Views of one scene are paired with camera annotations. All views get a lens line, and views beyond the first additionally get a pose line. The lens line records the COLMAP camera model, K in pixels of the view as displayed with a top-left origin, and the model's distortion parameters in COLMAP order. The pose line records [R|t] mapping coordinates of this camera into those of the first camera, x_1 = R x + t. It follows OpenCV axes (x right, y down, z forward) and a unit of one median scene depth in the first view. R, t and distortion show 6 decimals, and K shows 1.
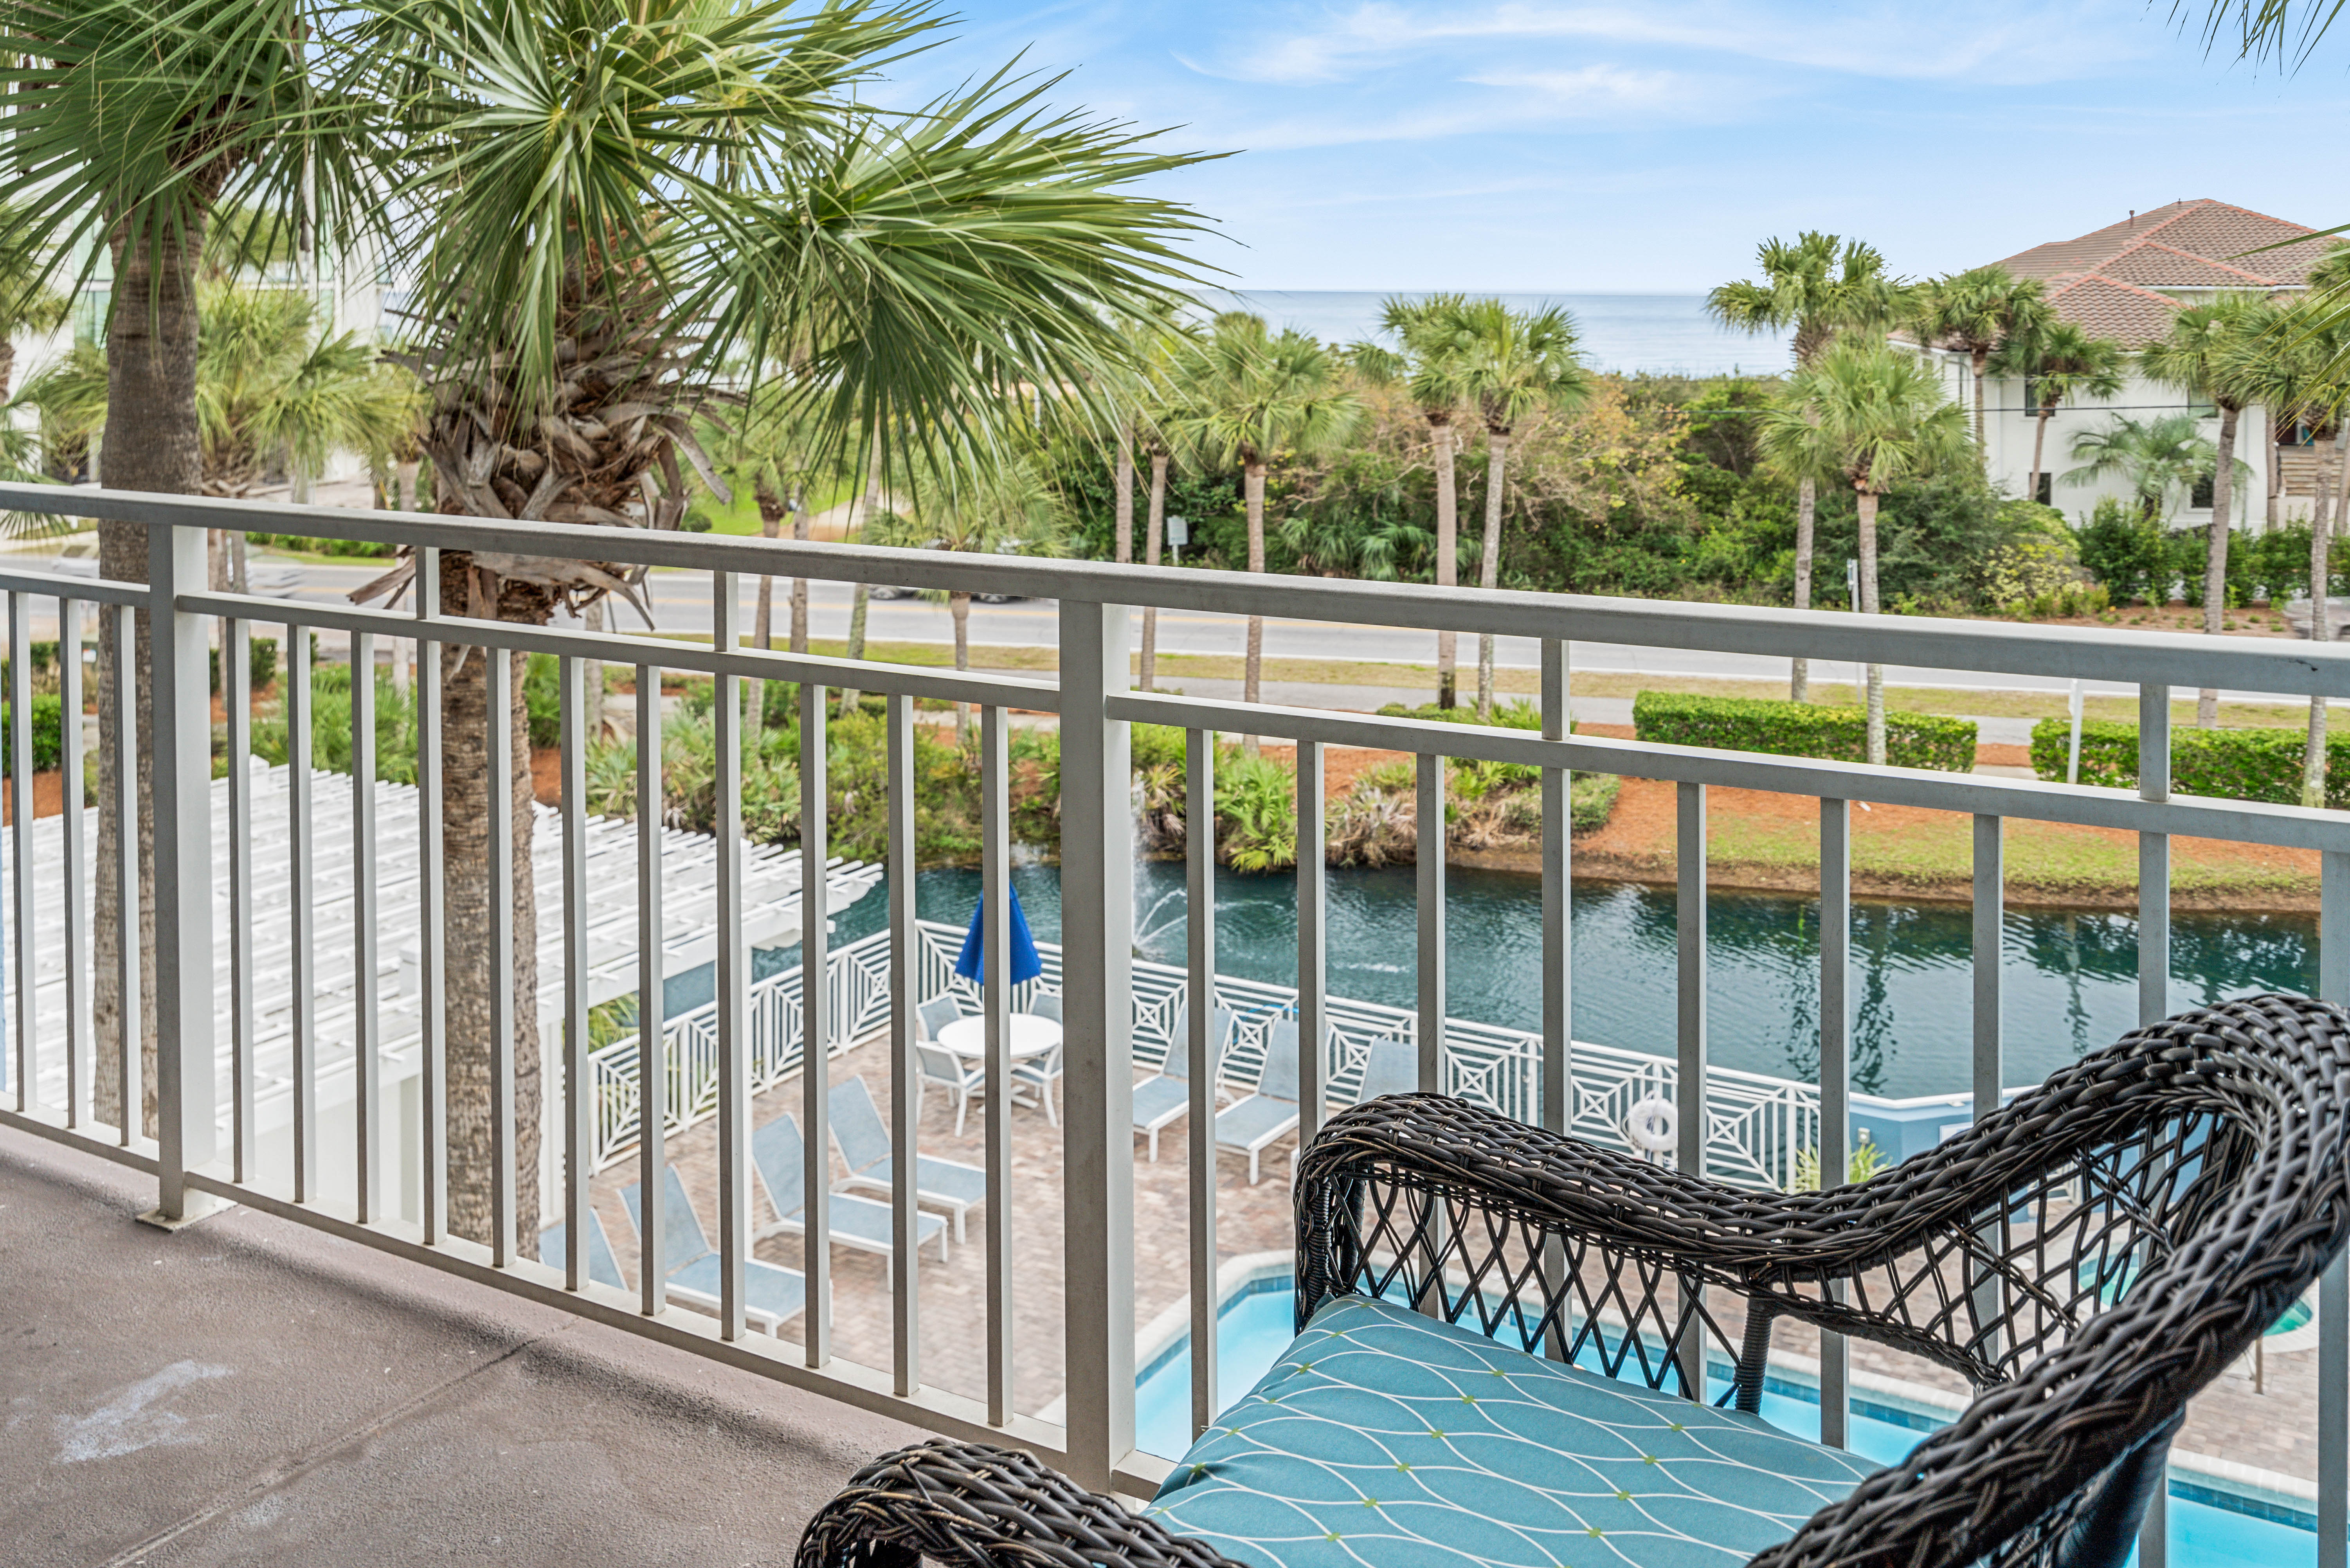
lens RADIAL K [[2236.6, 0, 1155.7], [0, 2236.6, 784.9], [0, 0, 1]] dist [-0.004893, -0.006951]
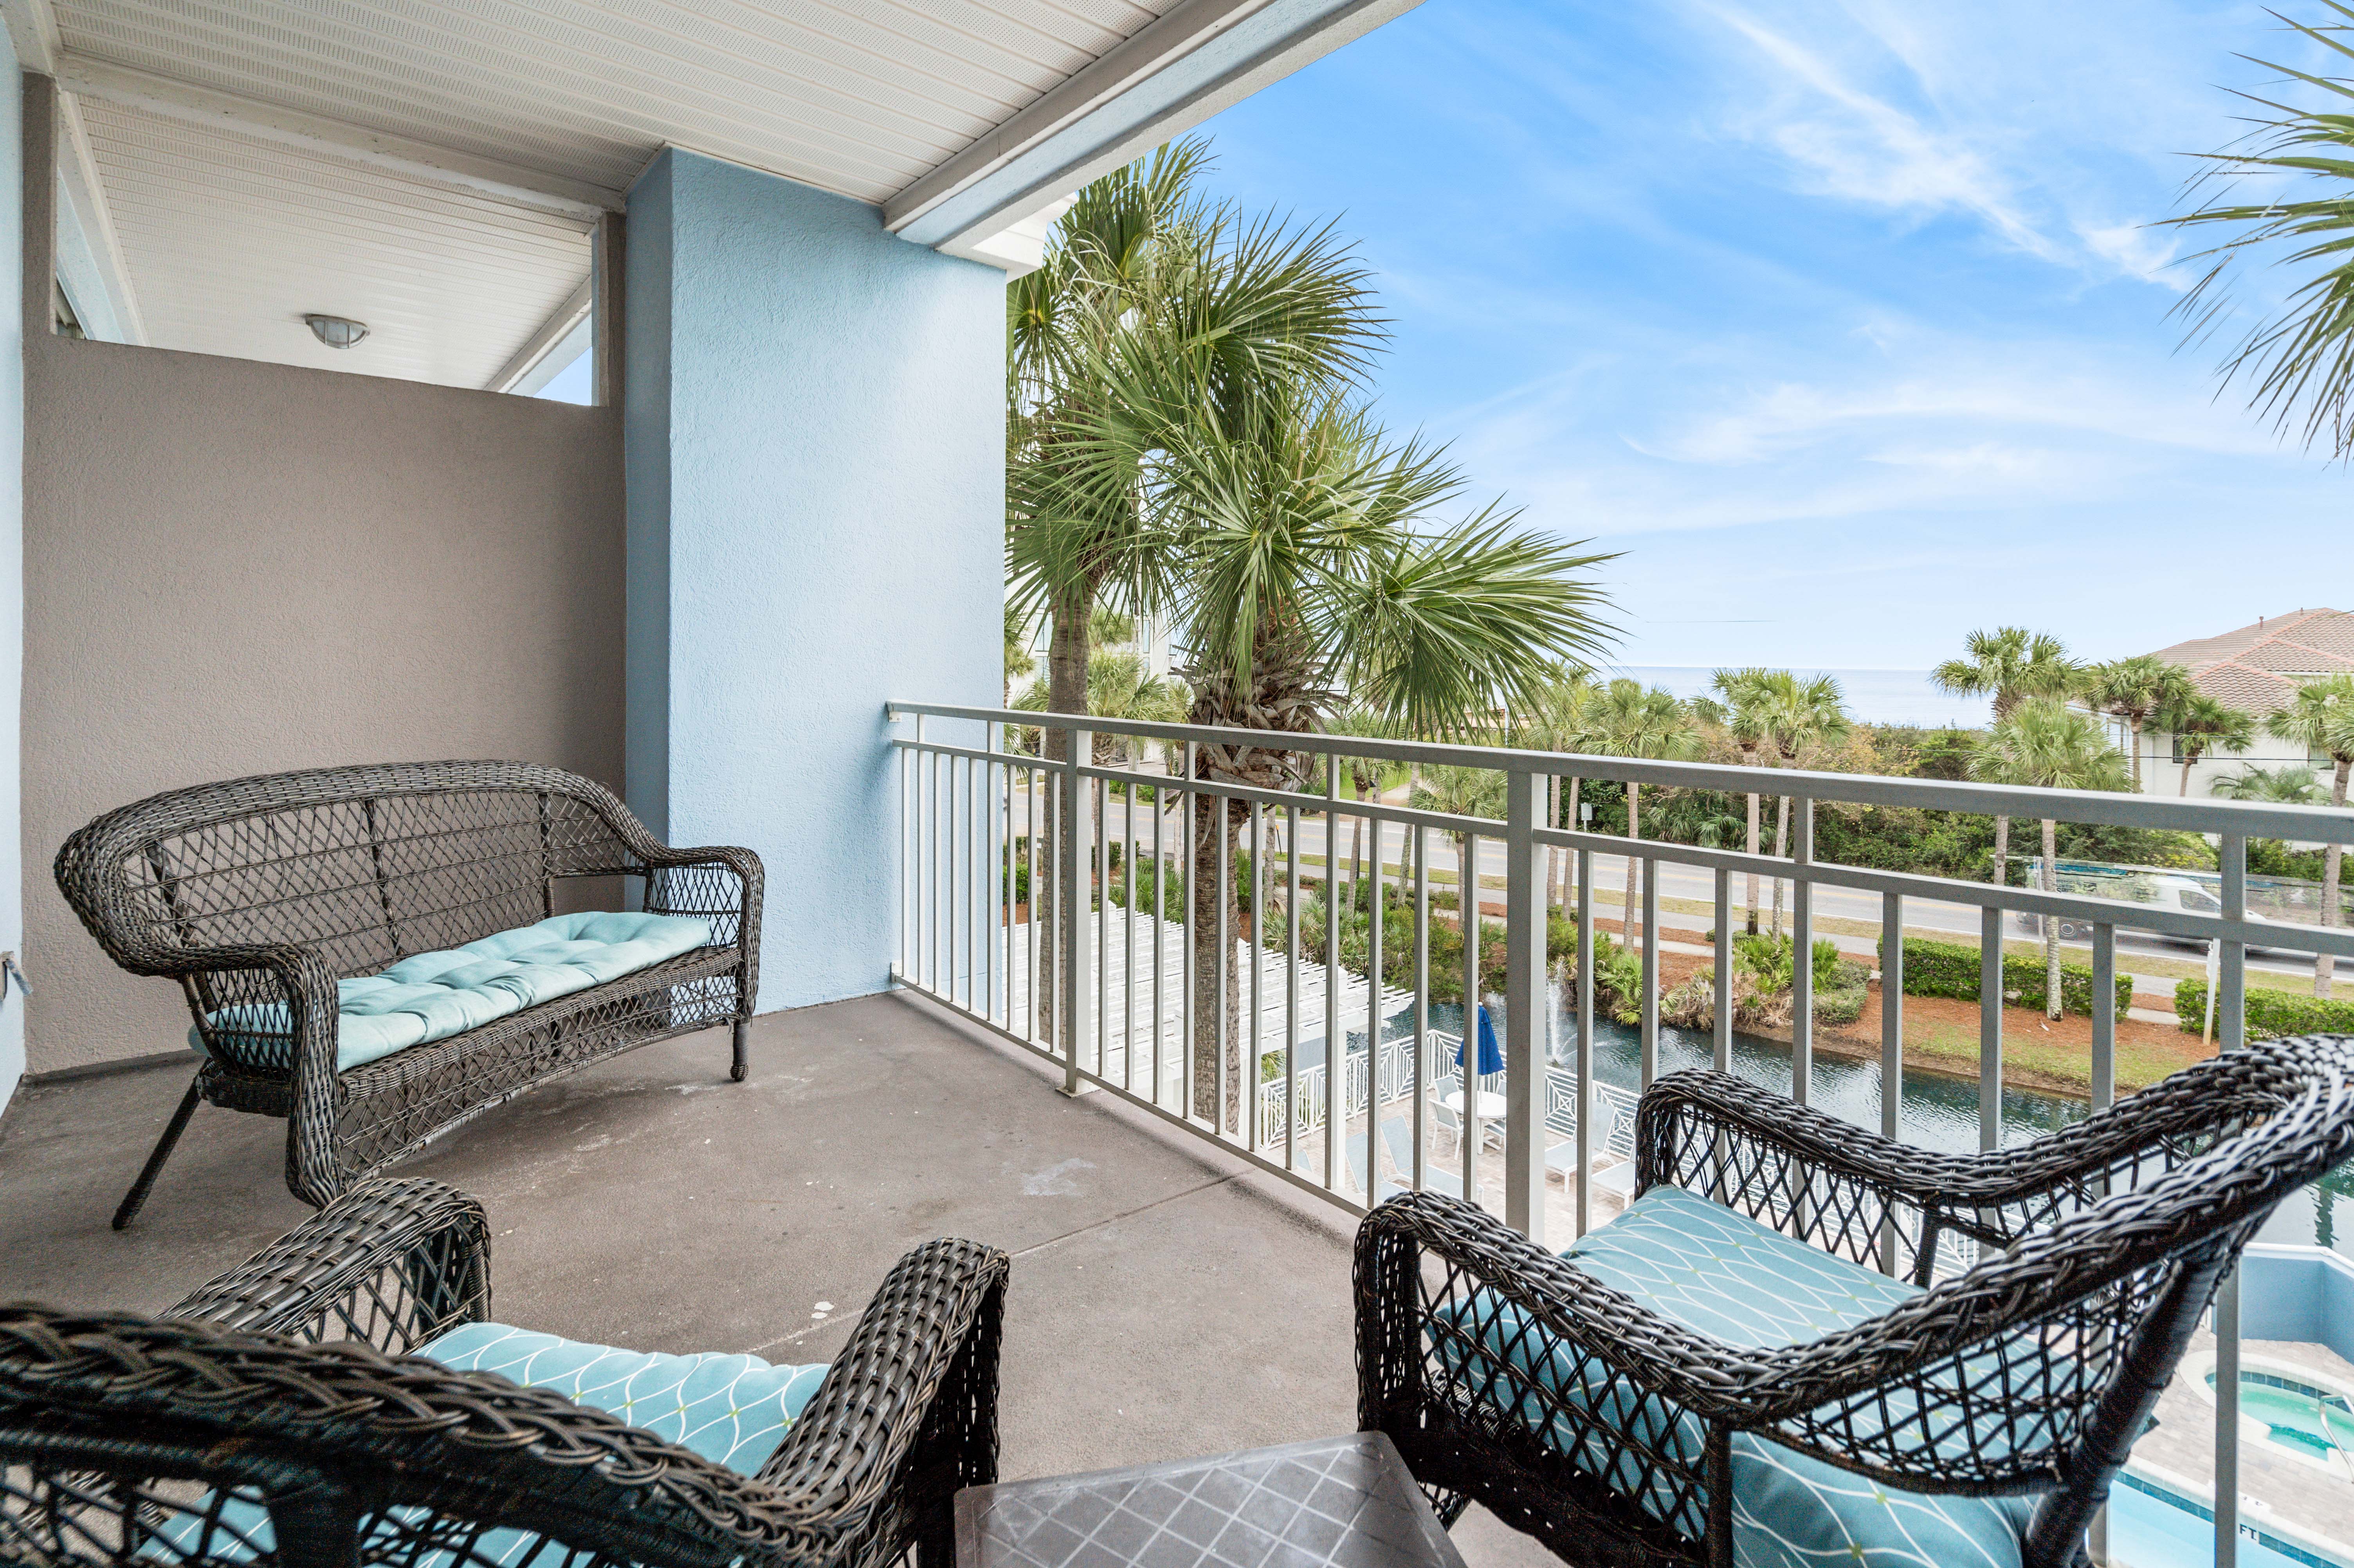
lens RADIAL K [[1088.5, 0, 1168.3], [0, 1088.5, 780.0], [0, 0, 1]] dist [-0.003468, -0.000164]
pose [[0.945504, 0.026600, -0.324521, -0.021392], [-0.017508, 0.999369, 0.030905, -0.136678], [0.325139, -0.023539, 0.945373, 0.050406]]
